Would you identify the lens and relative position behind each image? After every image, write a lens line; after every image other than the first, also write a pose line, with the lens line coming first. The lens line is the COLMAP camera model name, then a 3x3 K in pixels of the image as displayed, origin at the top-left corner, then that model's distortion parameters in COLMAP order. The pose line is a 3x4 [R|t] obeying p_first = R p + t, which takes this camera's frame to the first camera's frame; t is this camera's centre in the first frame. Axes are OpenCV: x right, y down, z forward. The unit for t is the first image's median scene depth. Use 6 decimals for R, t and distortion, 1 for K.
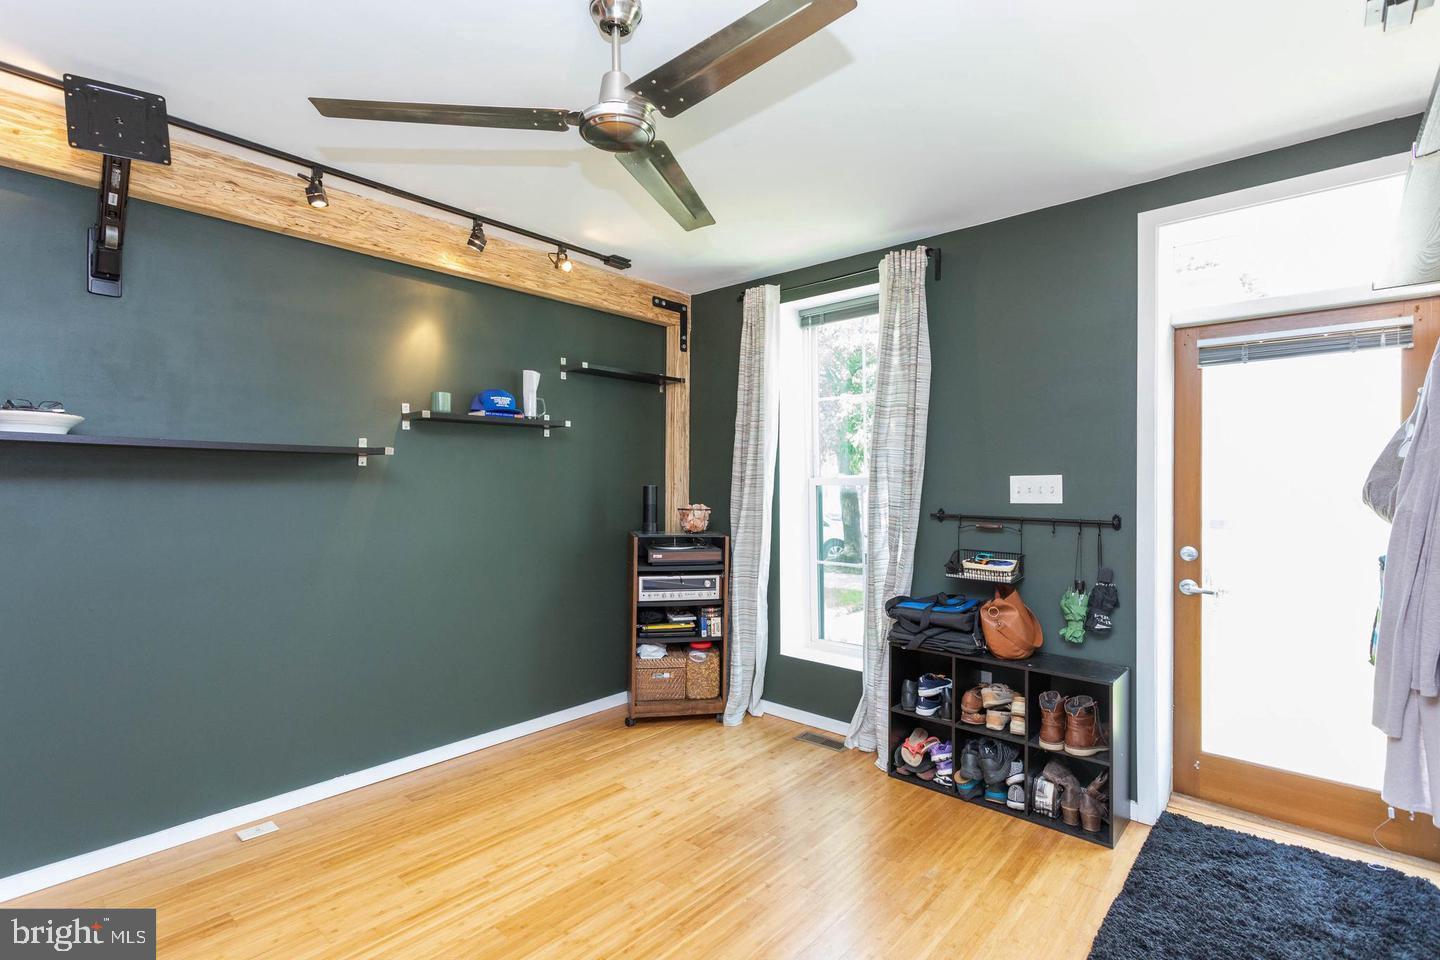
lens RADIAL K [[680.2, 0, 720.0], [0, 680.2, 480.0], [0, 0, 1]] dist [0.000611, 0.000417]
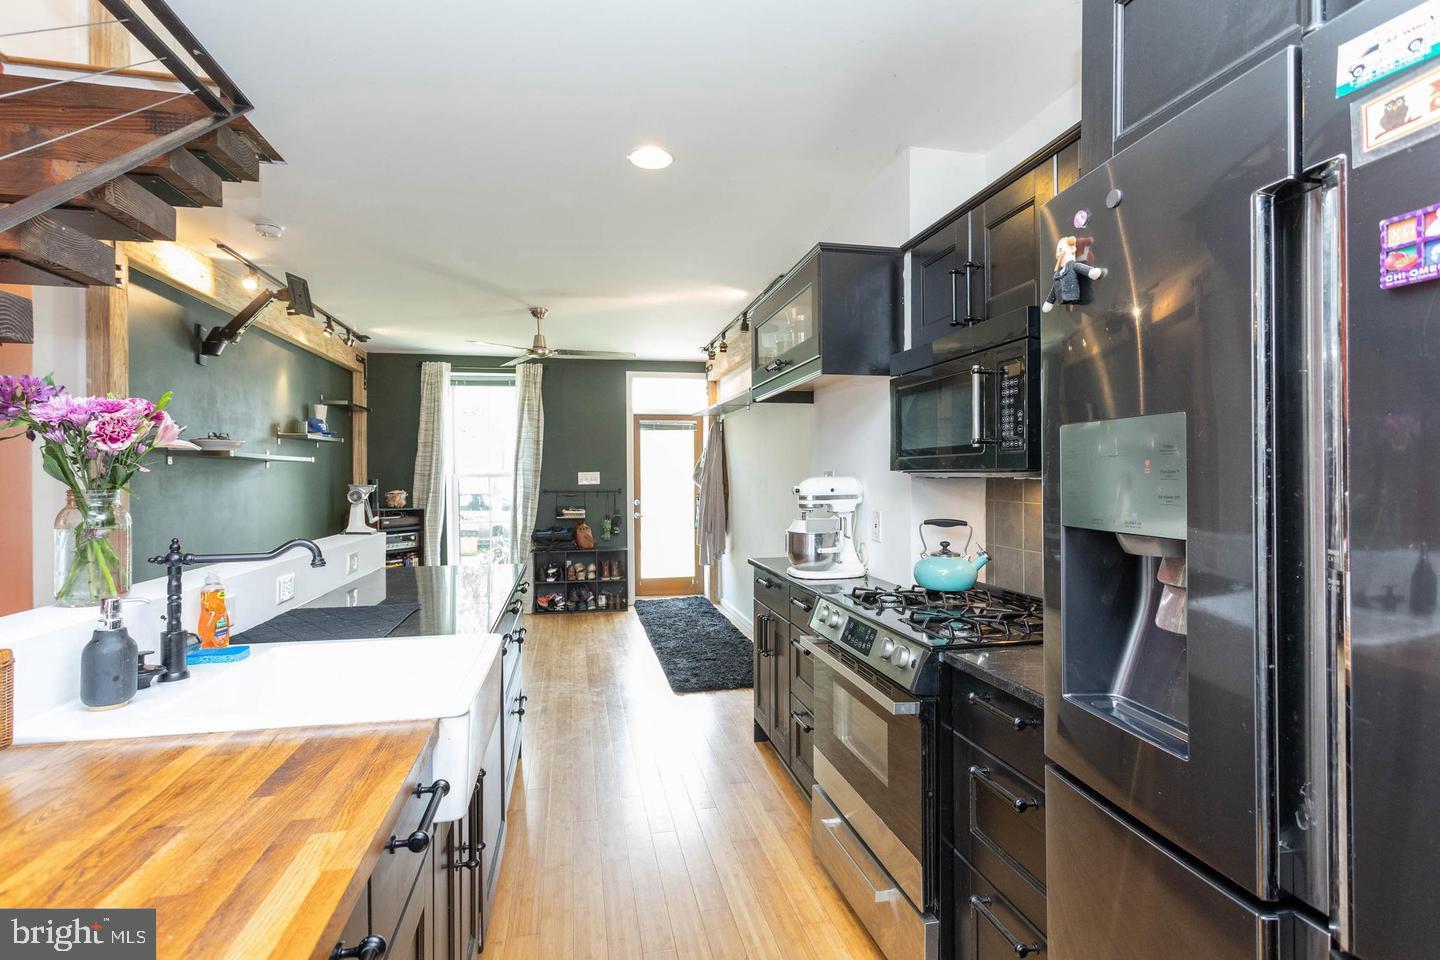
lens RADIAL K [[694.5, 0, 720.0], [0, 694.5, 480.0], [0, 0, 1]] dist [-0.000387, -0.000023]
pose [[0.593940, -0.010099, 0.804446, -1.233833], [0.007628, 0.999947, 0.006922, 0.007065], [-0.804473, 0.002025, 0.593986, -0.807980]]
